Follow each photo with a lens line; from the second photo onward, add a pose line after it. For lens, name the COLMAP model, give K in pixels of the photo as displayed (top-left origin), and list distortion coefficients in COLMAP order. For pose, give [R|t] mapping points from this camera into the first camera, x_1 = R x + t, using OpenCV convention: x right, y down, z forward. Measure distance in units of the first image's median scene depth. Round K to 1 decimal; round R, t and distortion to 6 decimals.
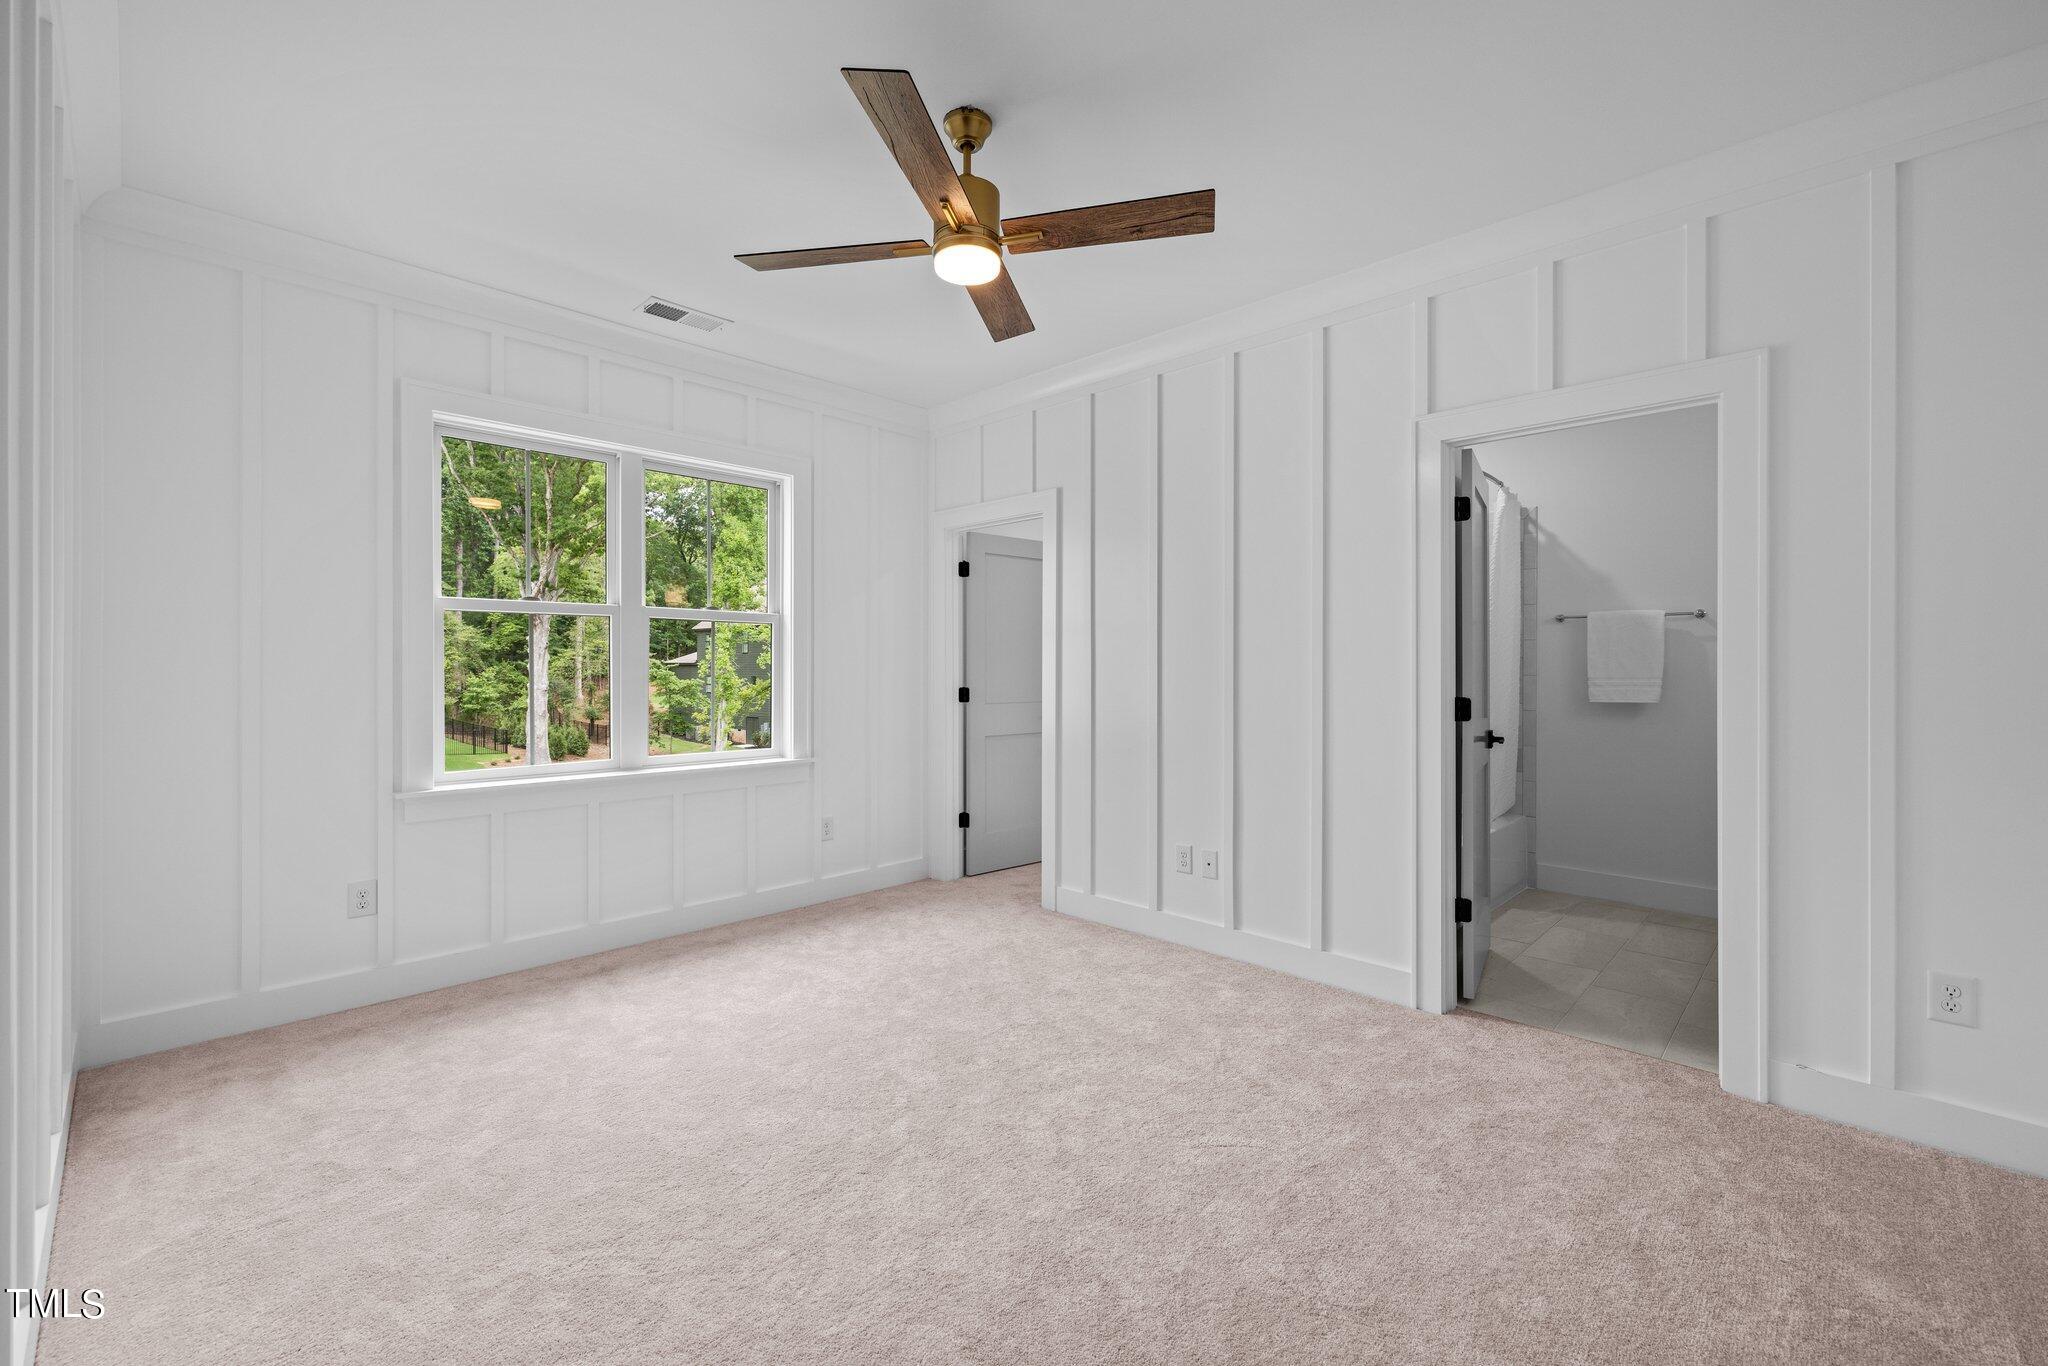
lens RADIAL K [[865.8, 0, 1024.9], [0, 865.8, 678.3], [0, 0, 1]] dist [0.001839, 0.000005]
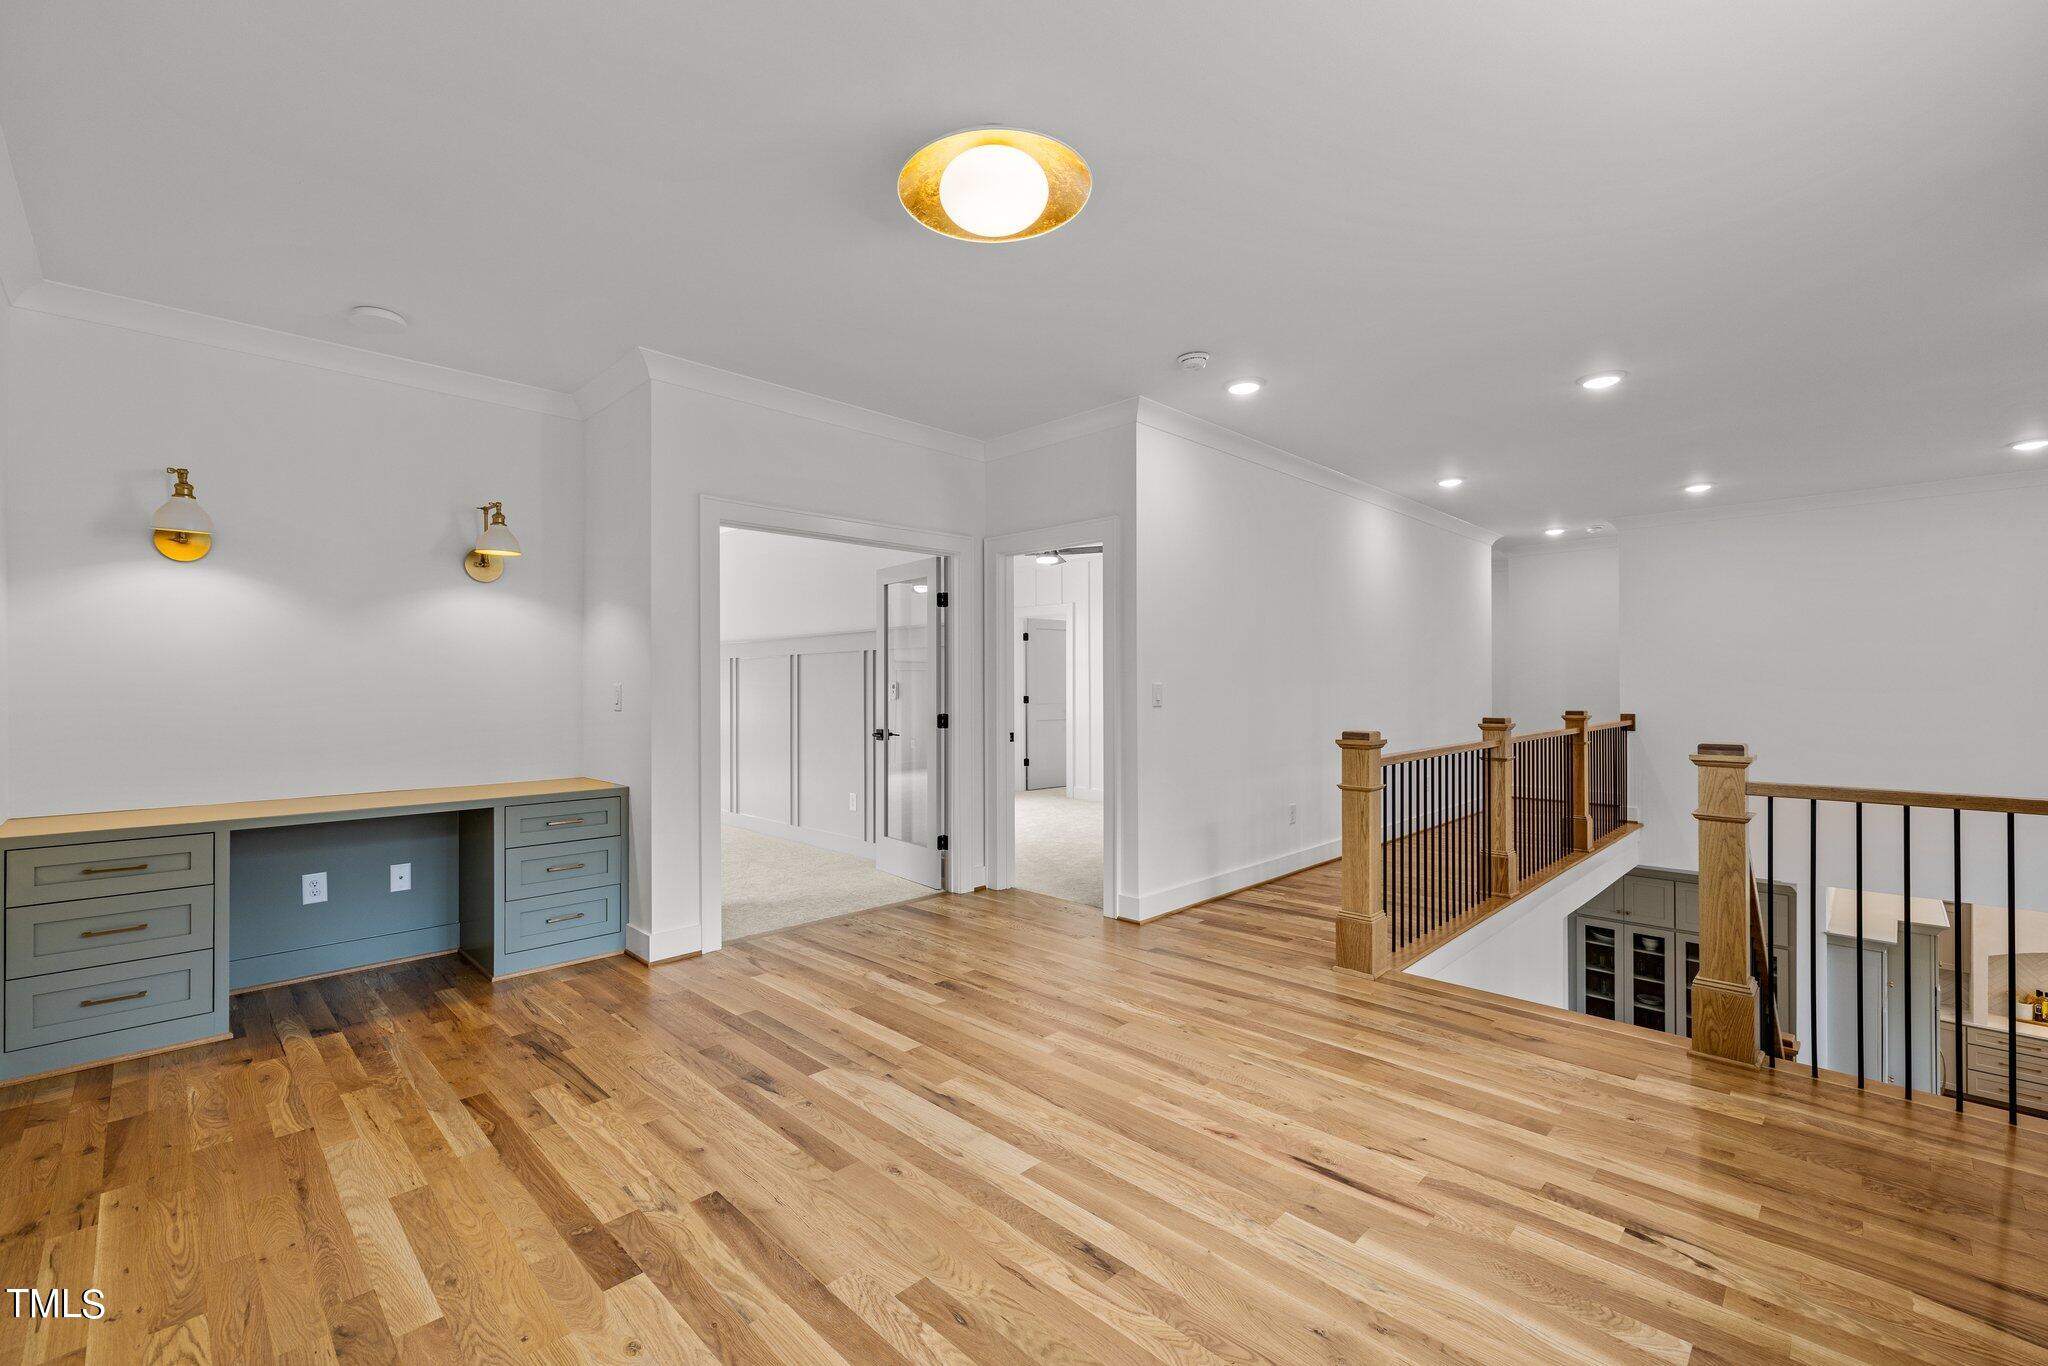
lens RADIAL K [[865.8, 0, 1022.8], [0, 865.8, 684.6], [0, 0, 1]] dist [0.001839, 0.000005]
pose [[0.999865, -0.007158, -0.014811, -0.048071], [0.007053, 0.999950, -0.007147, -0.001440], [0.014862, 0.007042, 0.999865, -0.994070]]
